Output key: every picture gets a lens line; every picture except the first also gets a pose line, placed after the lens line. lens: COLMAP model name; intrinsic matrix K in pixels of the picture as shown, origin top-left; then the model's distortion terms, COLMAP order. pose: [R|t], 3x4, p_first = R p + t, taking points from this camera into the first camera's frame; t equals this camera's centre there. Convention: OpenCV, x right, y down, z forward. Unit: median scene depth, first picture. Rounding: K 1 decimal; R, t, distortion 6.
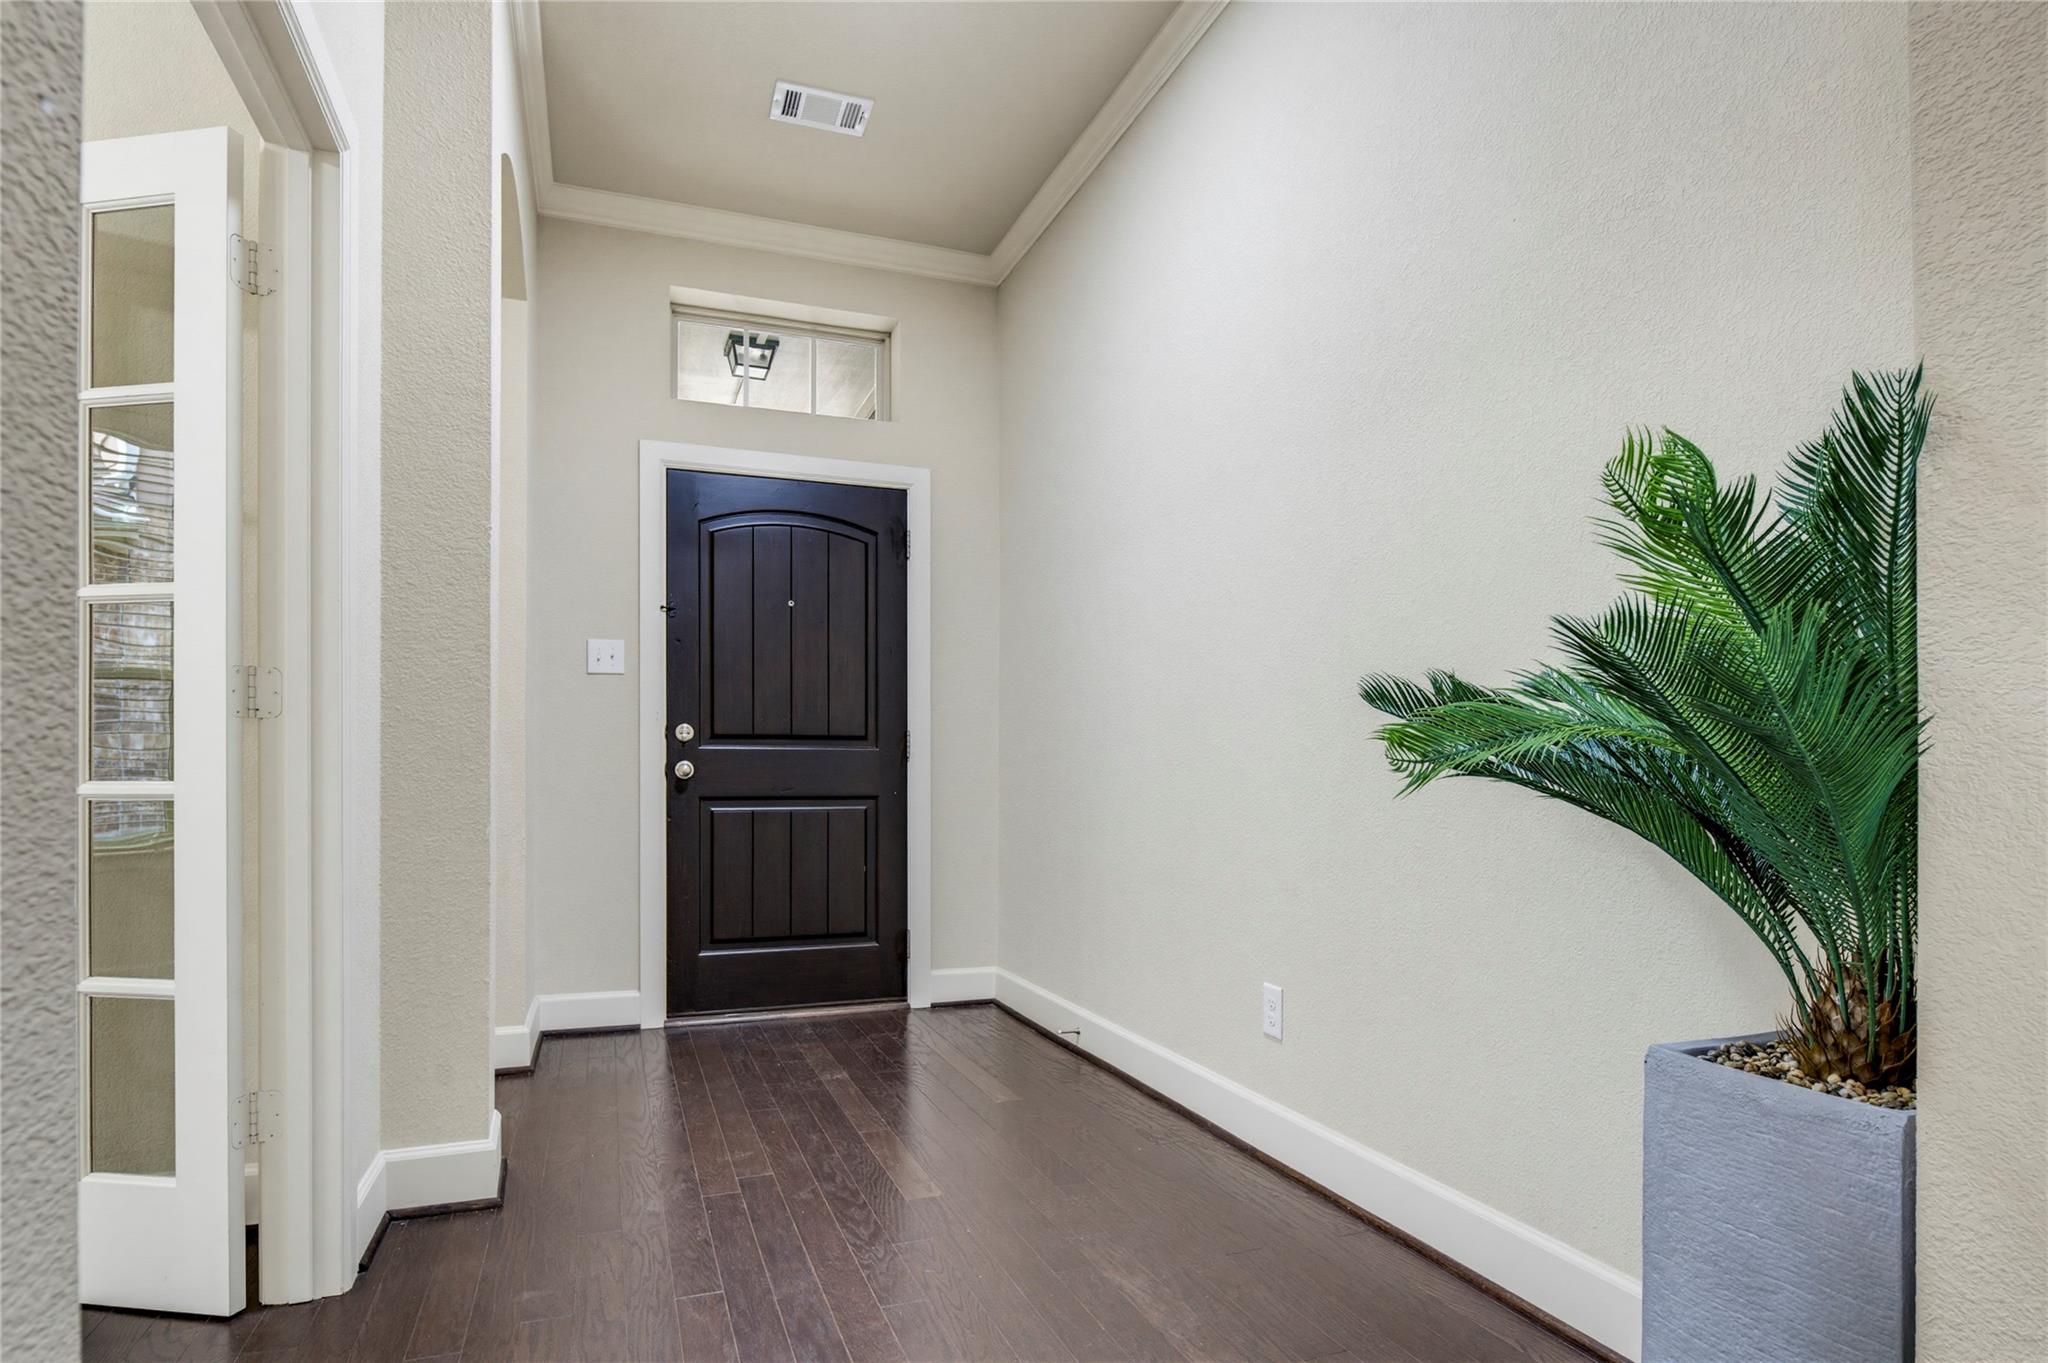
lens RADIAL K [[1120.4, 0, 1015.4], [0, 1120.4, 797.5], [0, 0, 1]] dist [-0.007776, -0.001081]
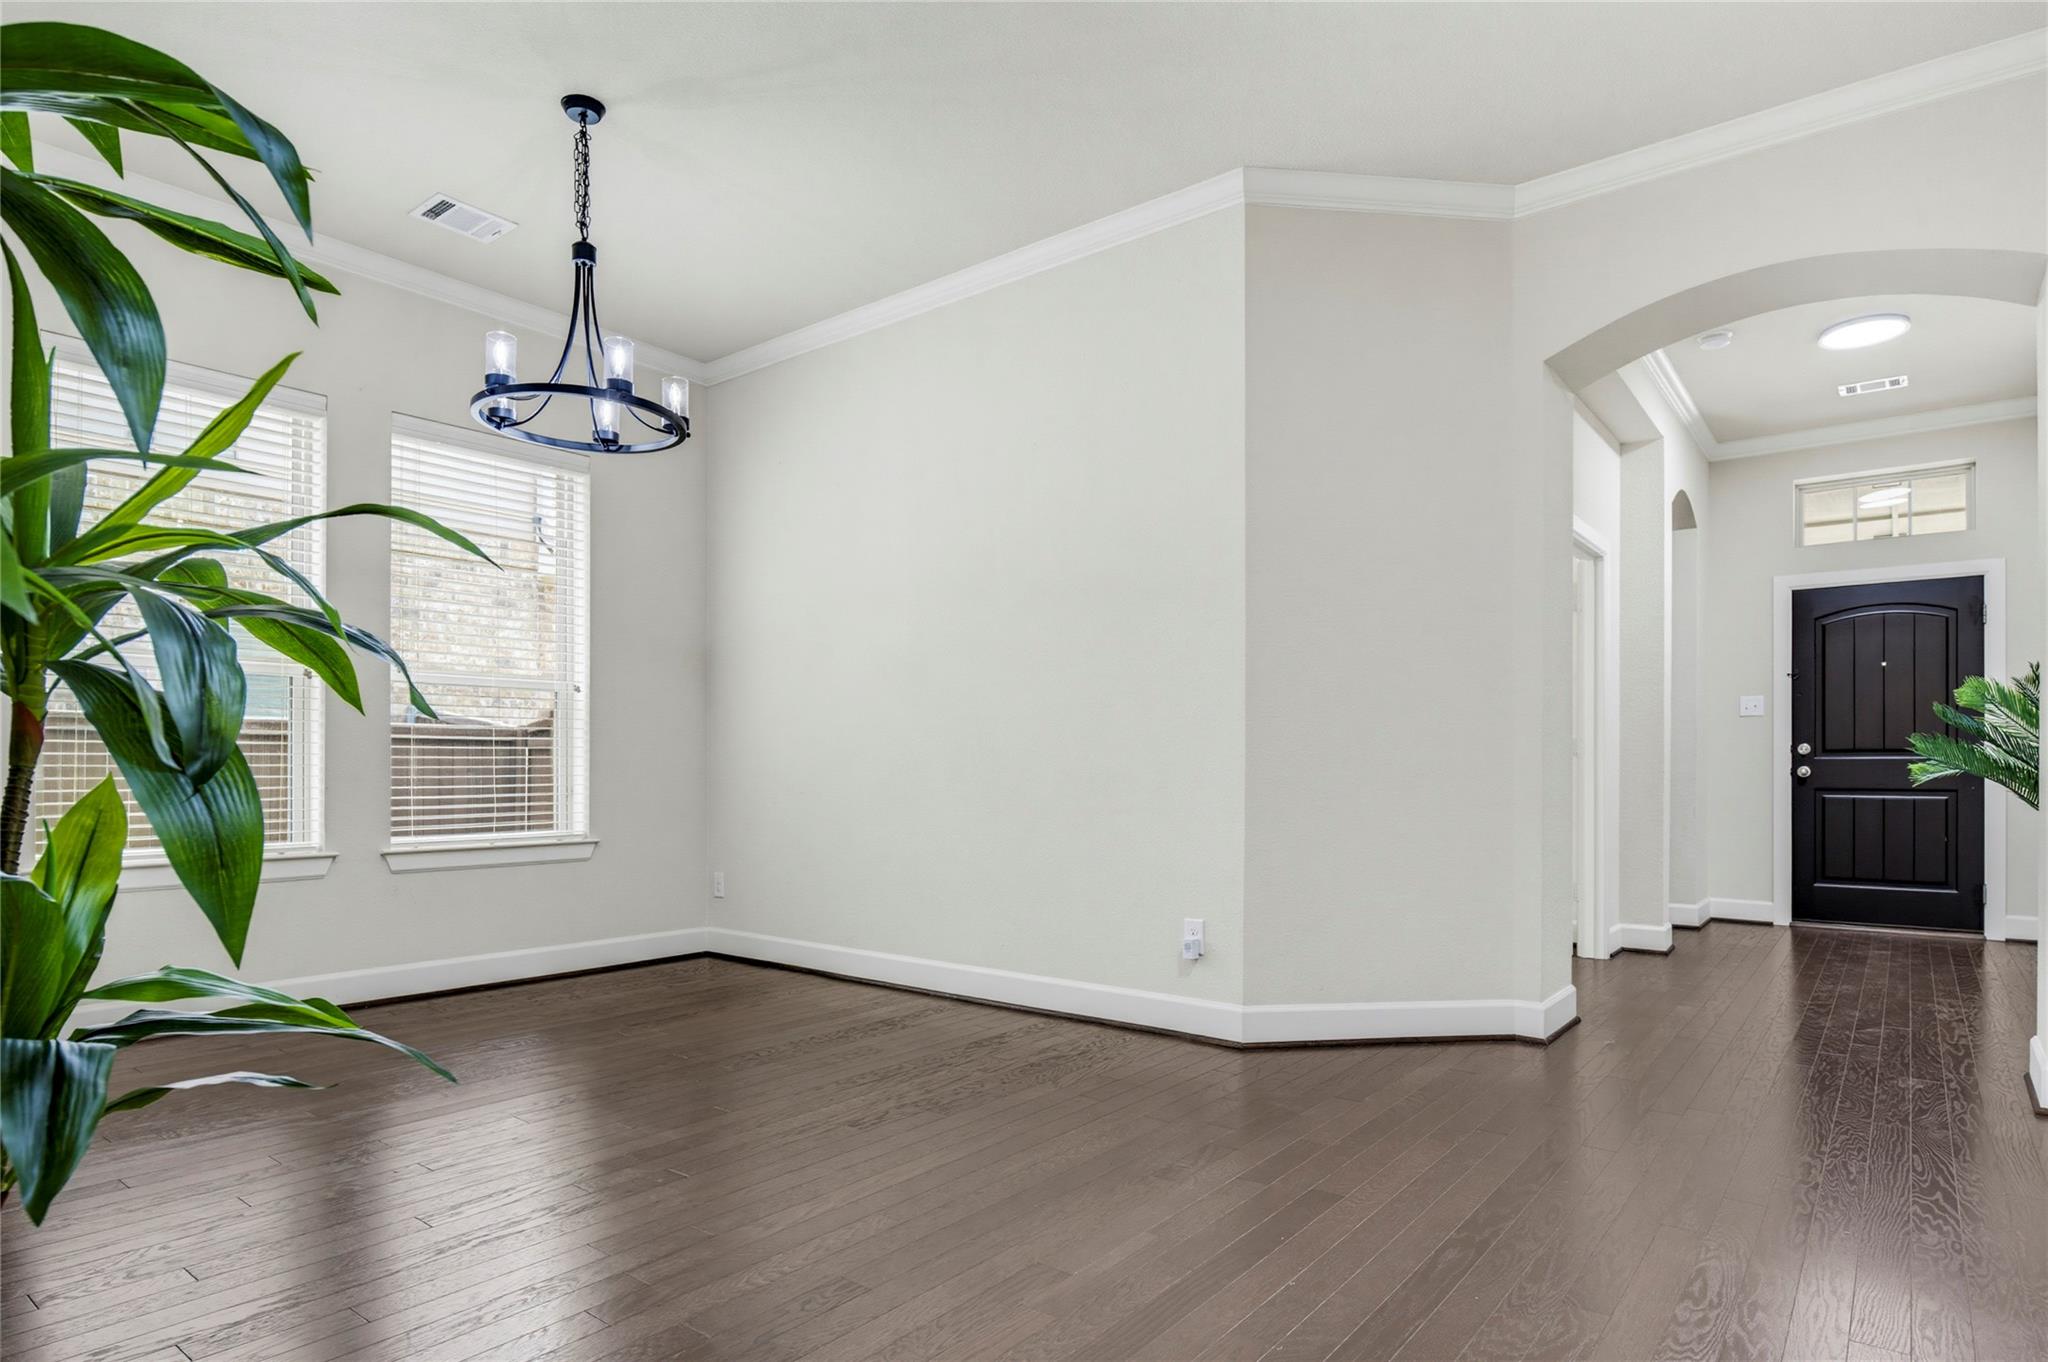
lens RADIAL K [[1120.4, 0, 1010.4], [0, 1120.4, 745.2], [0, 0, 1]] dist [-0.007776, -0.001081]
pose [[0.520206, 0.001759, -0.854039, 0.500653], [0.001031, 0.999996, 0.002687, -0.069296], [0.854040, -0.002278, 0.520202, -0.855209]]
